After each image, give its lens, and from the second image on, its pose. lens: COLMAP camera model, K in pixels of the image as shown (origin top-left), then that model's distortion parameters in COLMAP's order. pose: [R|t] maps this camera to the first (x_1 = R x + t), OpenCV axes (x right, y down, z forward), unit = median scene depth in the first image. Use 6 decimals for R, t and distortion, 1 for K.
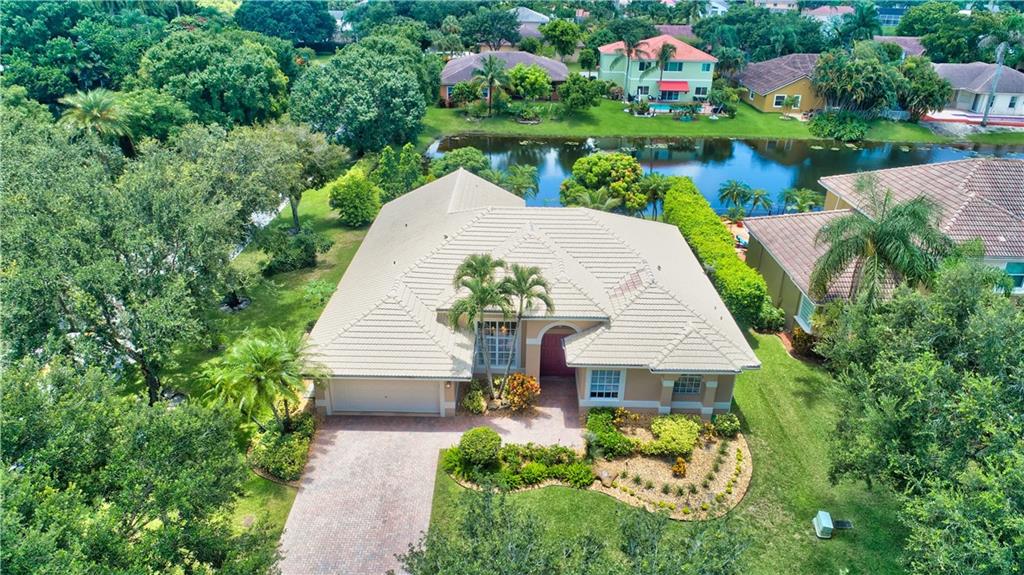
lens RADIAL K [[684.9, 0, 514.1], [0, 684.9, 290.0], [0, 0, 1]] dist [-0.002236, -0.002581]
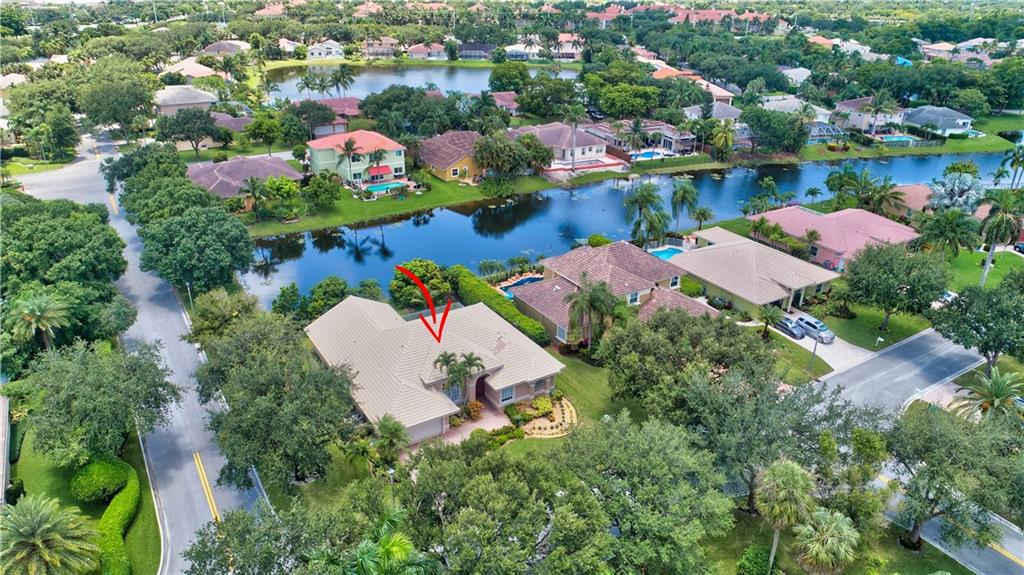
lens RADIAL K [[684.9, 0, 514.1], [0, 684.9, 290.0], [0, 0, 1]] dist [-0.002236, -0.002581]
pose [[0.840878, -0.230095, 0.489878, -0.642285], [0.226378, 0.971676, 0.067816, -0.251204], [-0.491607, 0.053872, 0.869149, -0.713919]]
